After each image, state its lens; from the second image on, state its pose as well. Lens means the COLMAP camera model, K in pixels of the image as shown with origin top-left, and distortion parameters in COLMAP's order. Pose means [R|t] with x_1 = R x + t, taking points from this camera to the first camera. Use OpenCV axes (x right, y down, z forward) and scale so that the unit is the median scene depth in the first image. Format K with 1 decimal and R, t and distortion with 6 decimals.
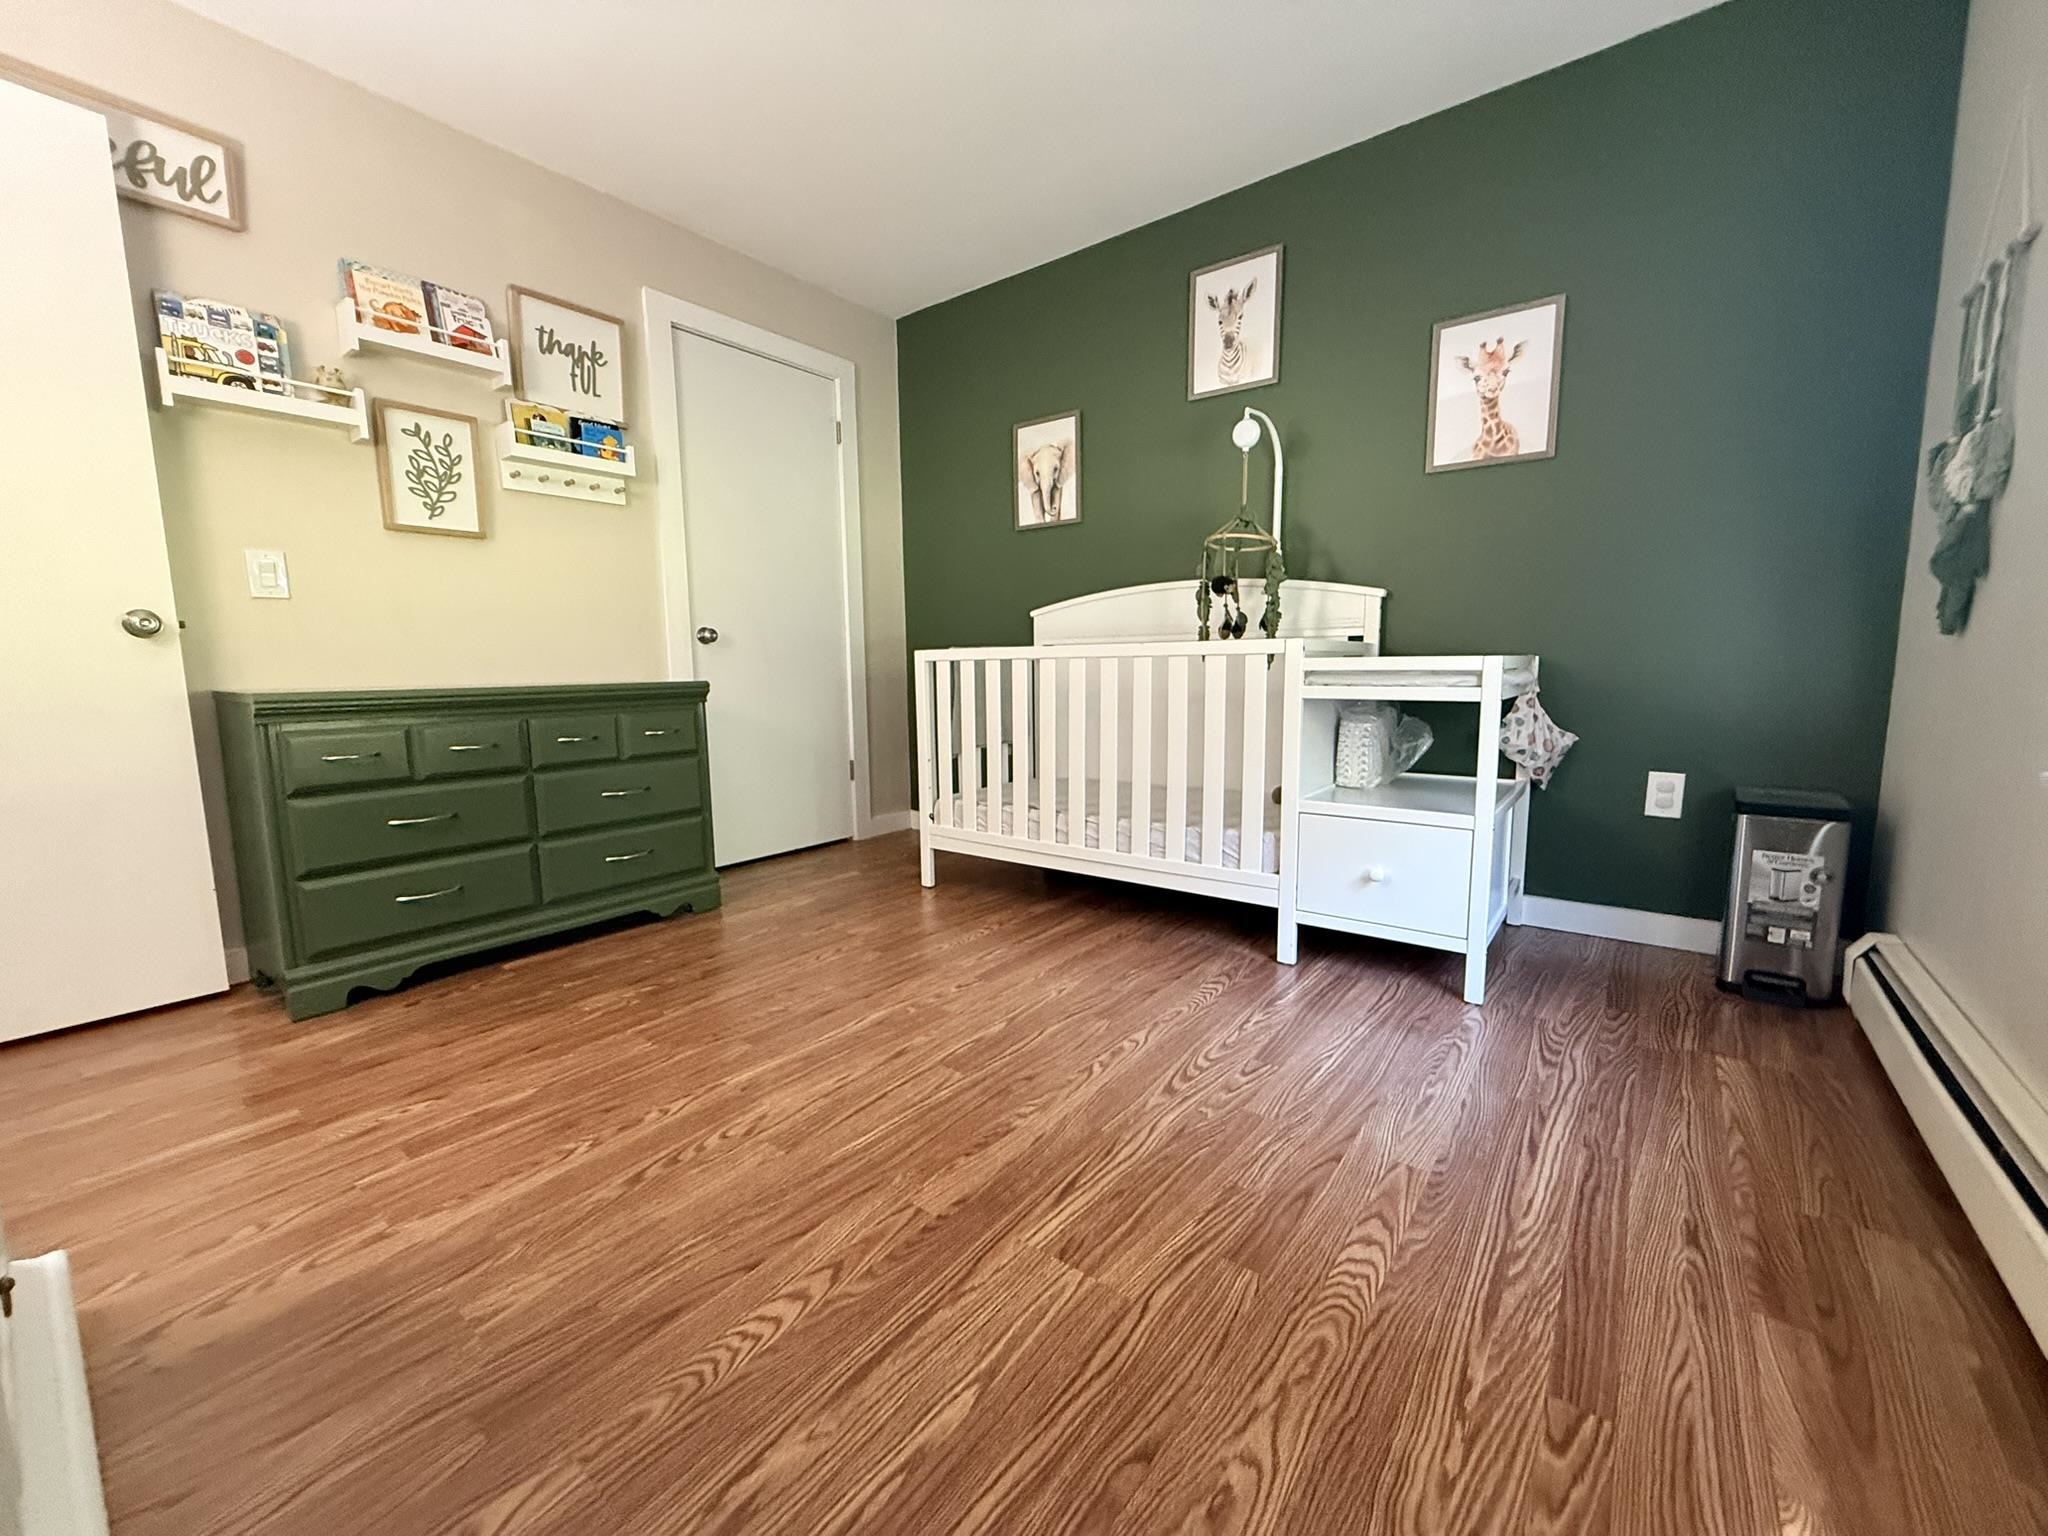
lens RADIAL K [[816.7, 0, 1016.8], [0, 816.7, 766.9], [0, 0, 1]] dist [-0.000079, 0.000341]
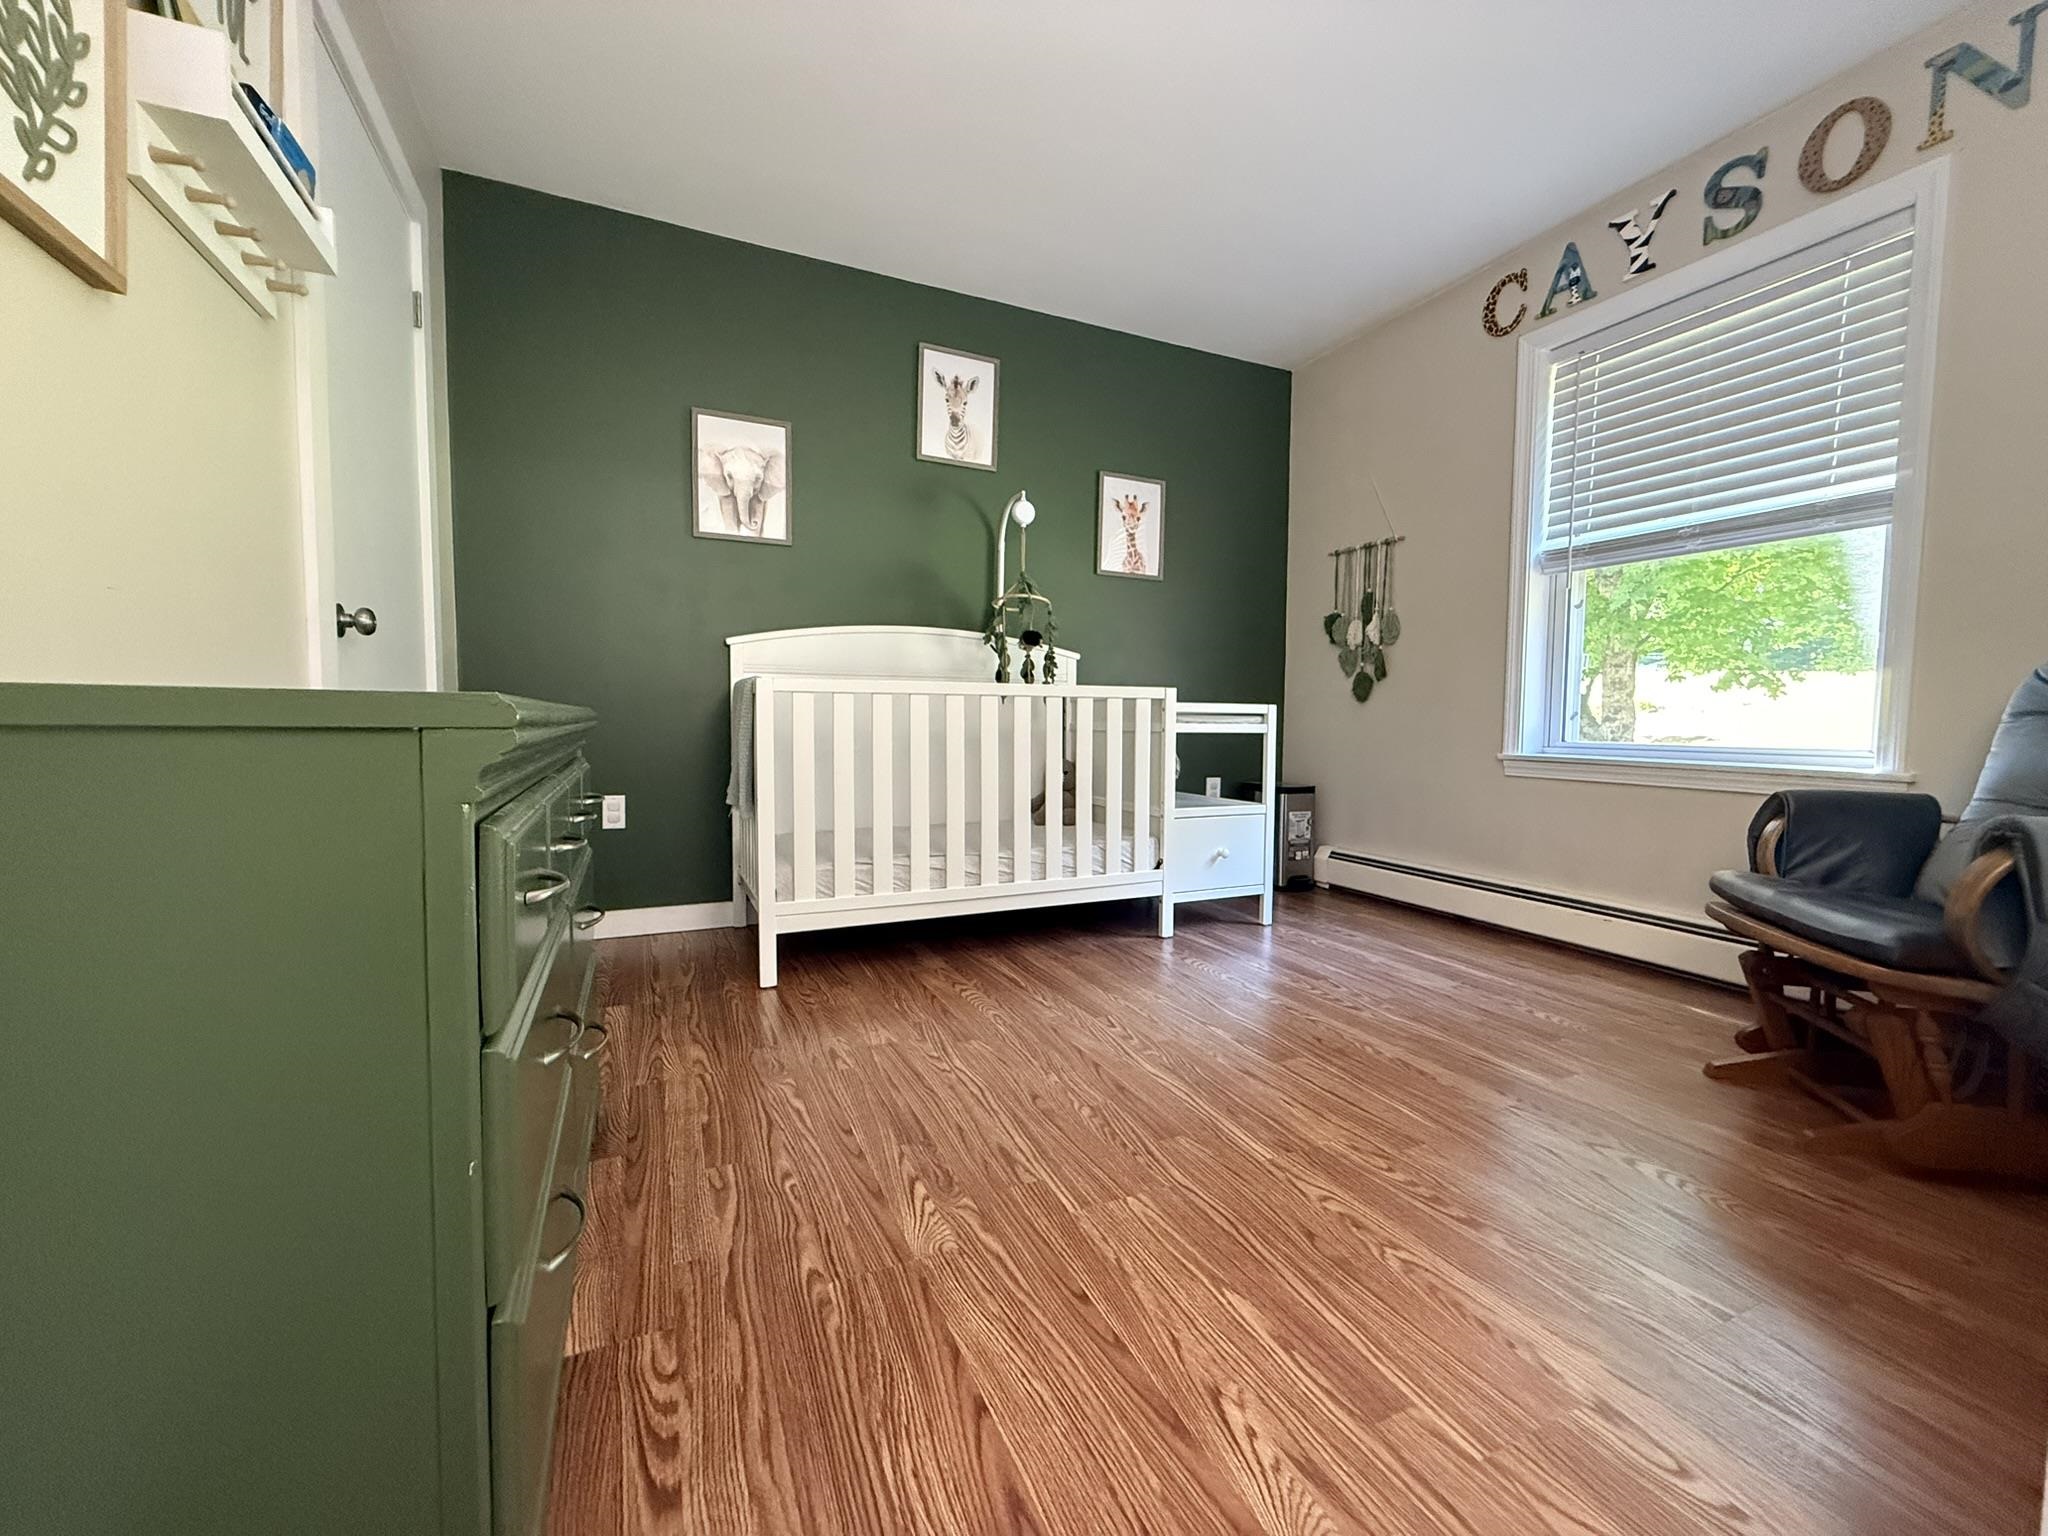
lens RADIAL K [[816.7, 0, 1018.6], [0, 816.7, 764.6], [0, 0, 1]] dist [-0.000079, 0.000341]
pose [[0.461451, -0.031511, 0.886606, -0.841614], [0.096261, 0.995247, -0.014729, -0.032000], [-0.881928, 0.092142, 0.462291, 0.536800]]
